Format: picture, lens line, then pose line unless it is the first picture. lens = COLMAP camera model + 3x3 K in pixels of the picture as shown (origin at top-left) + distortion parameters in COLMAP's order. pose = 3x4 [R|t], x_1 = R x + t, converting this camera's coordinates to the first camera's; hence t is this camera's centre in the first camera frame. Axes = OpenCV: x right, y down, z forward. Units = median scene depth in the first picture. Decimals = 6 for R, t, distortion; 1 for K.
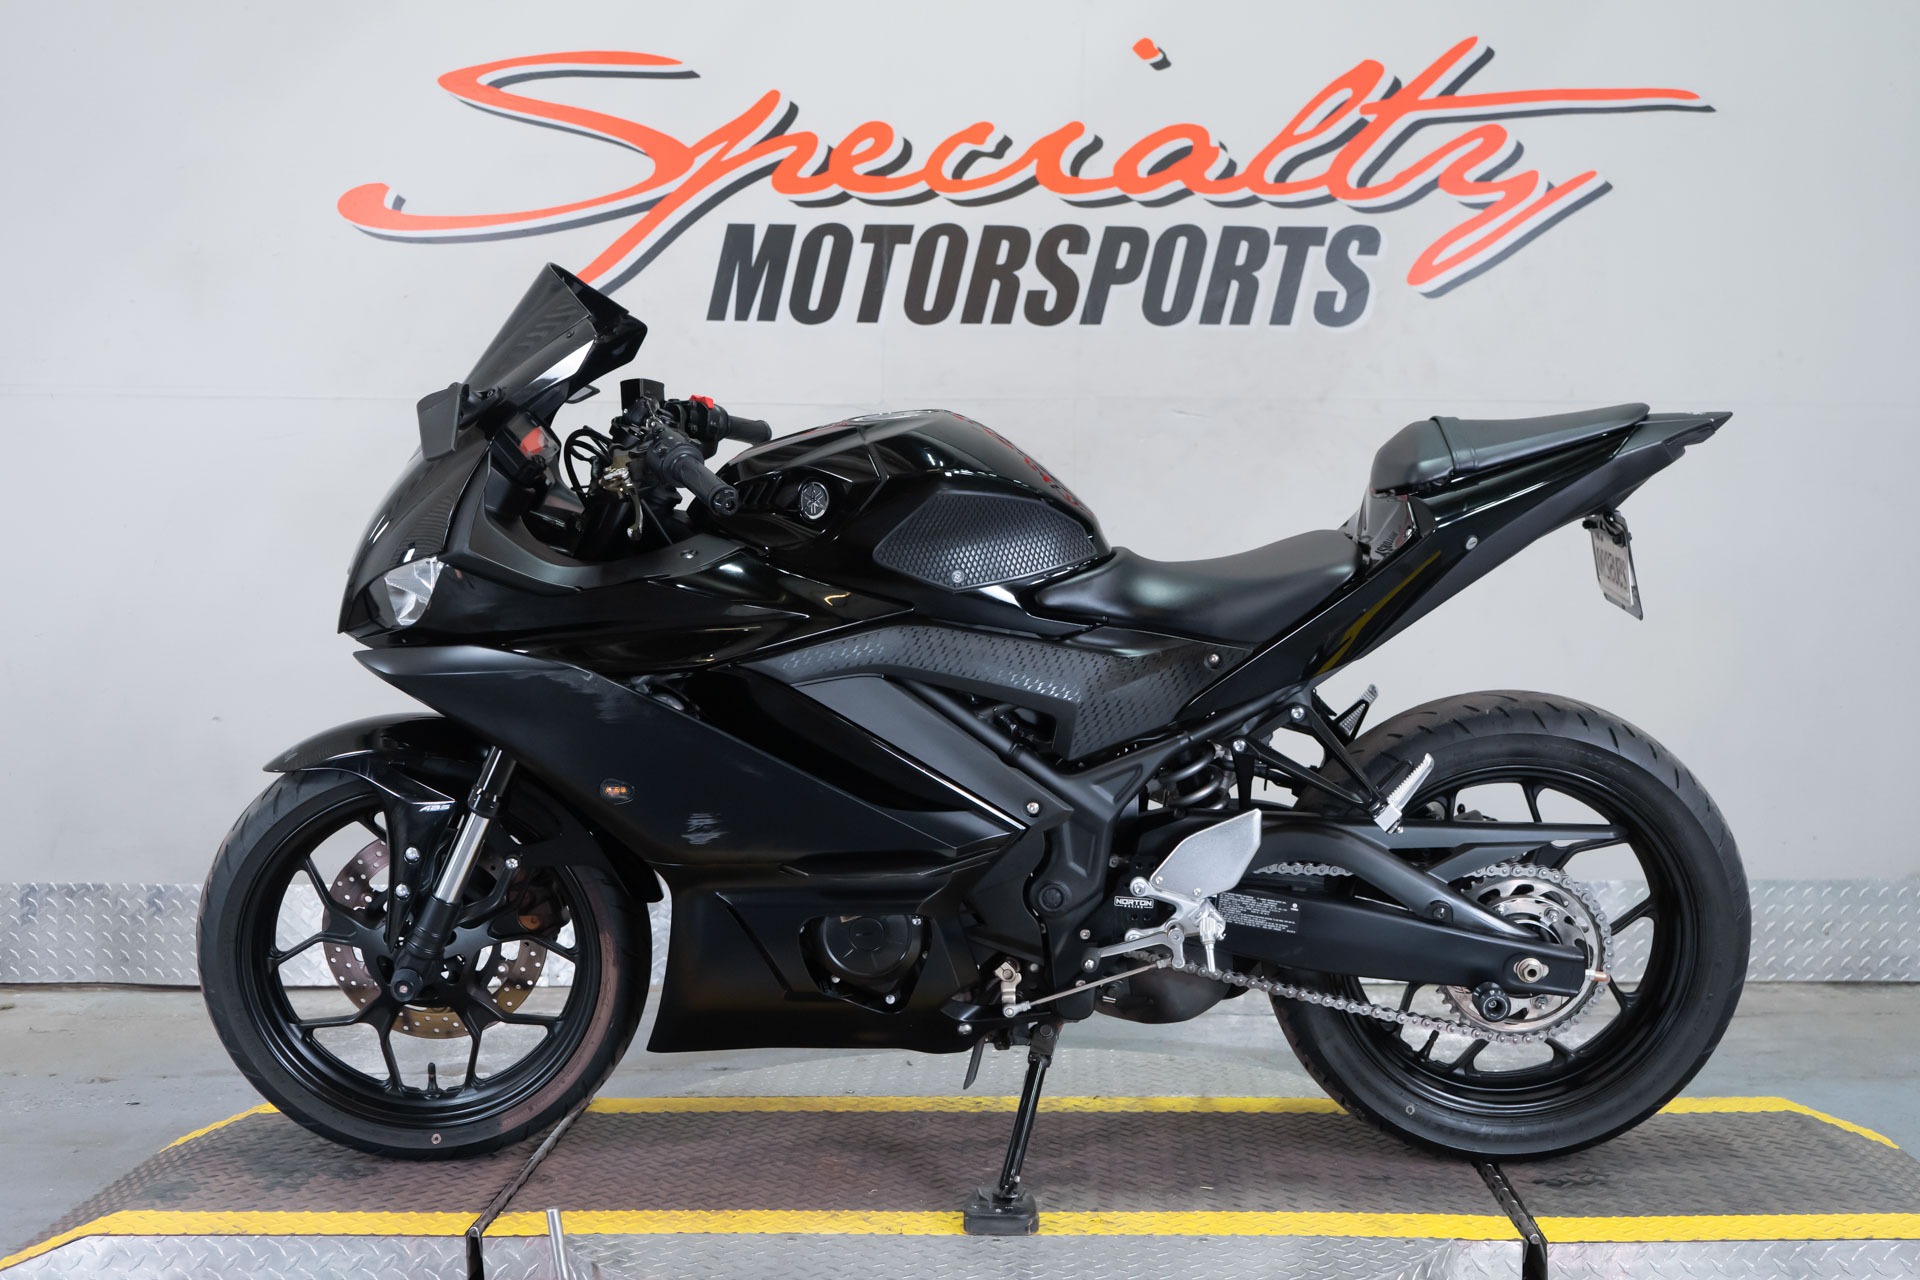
lens RADIAL K [[2117.6, 0, 965.5], [0, 2117.6, 631.5], [0, 0, 1]] dist [0.000668, 0.000000]
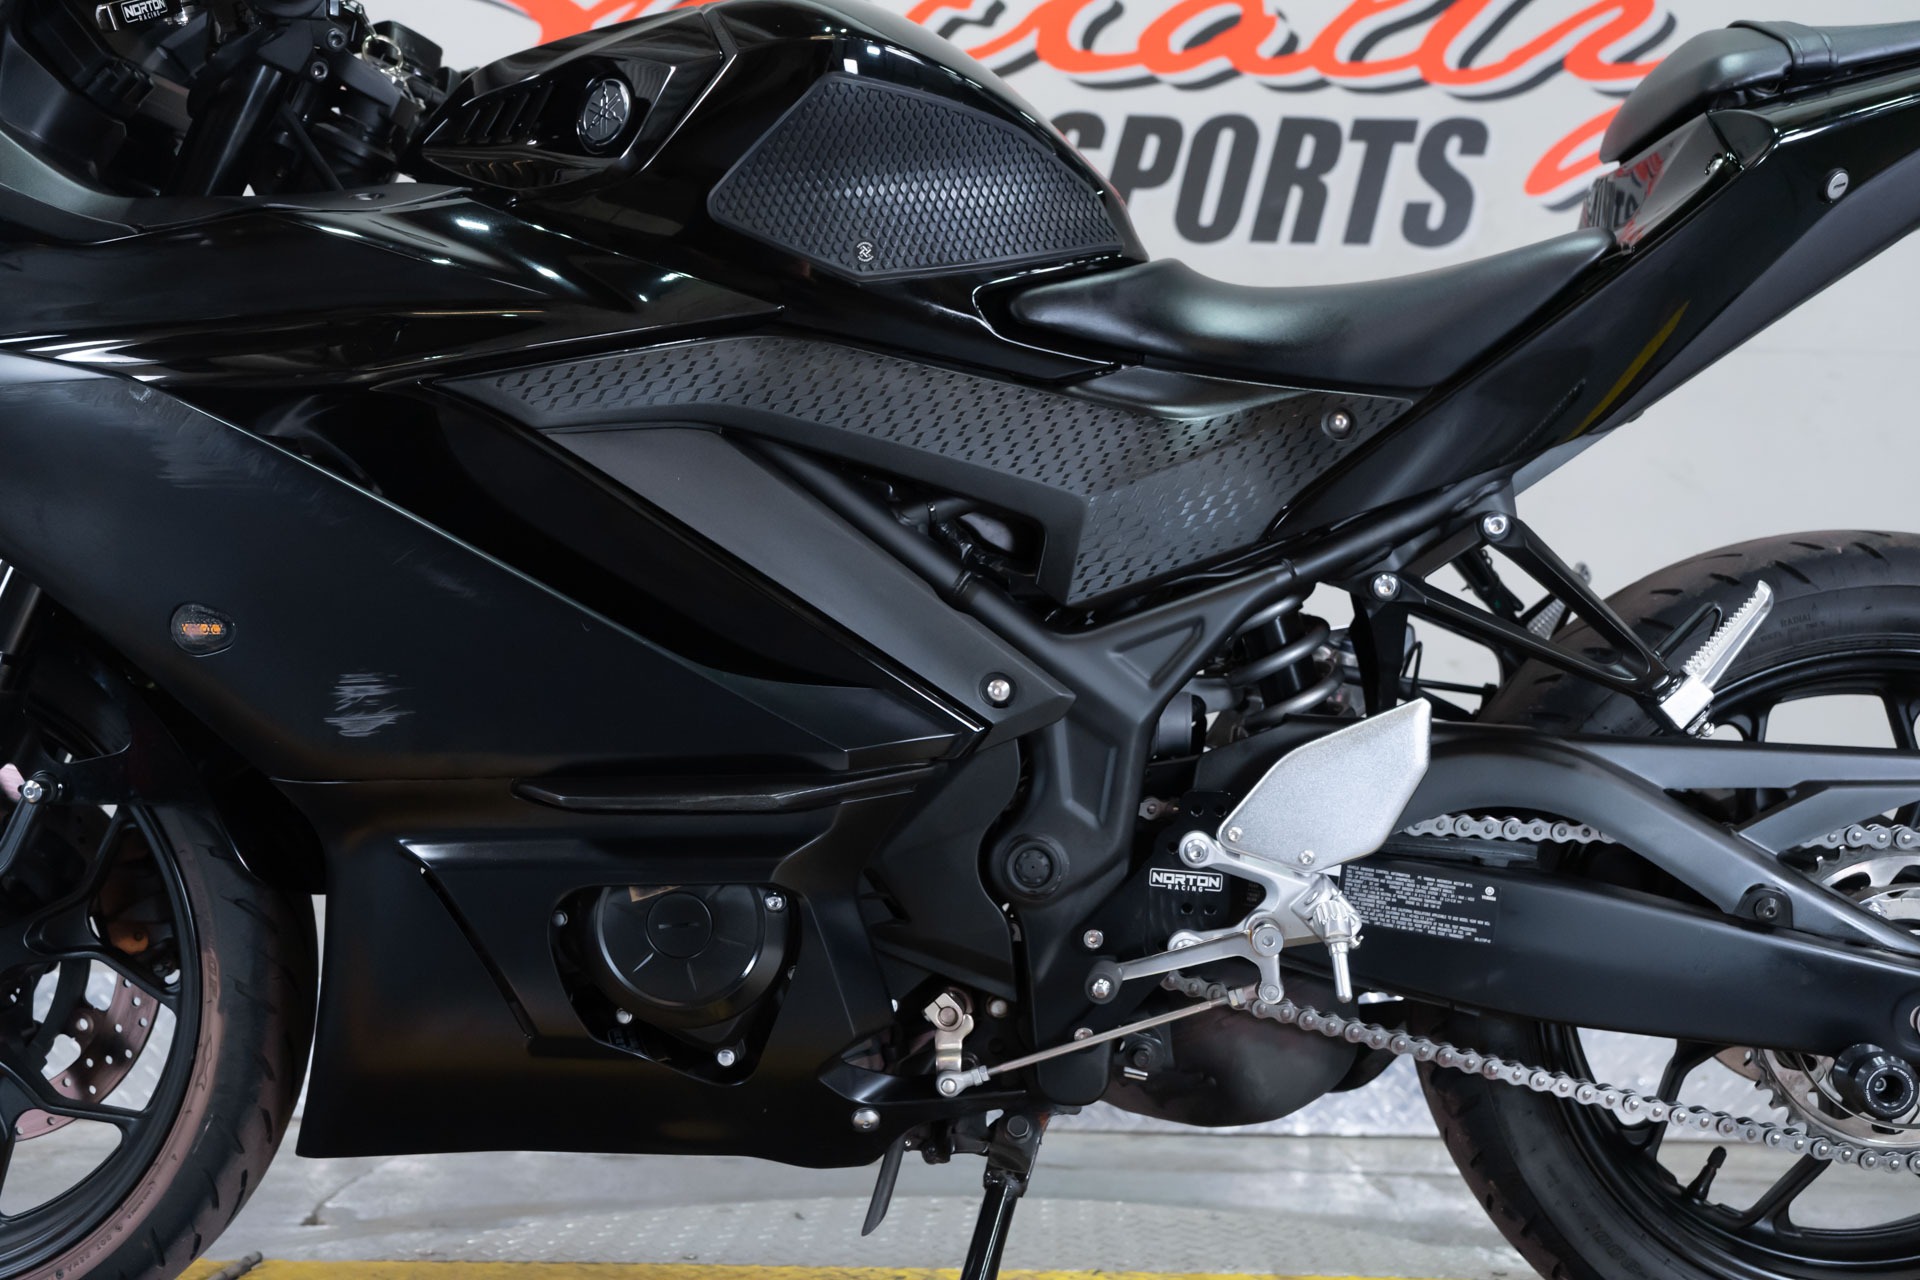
lens RADIAL K [[2021.4, 0, 955.6], [0, 2021.4, 648.7], [0, 0, 1]] dist [-0.001549, 0.000000]
pose [[0.999775, 0.018608, -0.010134, 0.025382], [-0.019530, 0.994780, -0.100161, 0.120873], [0.008217, 0.100336, 0.994920, 0.482843]]
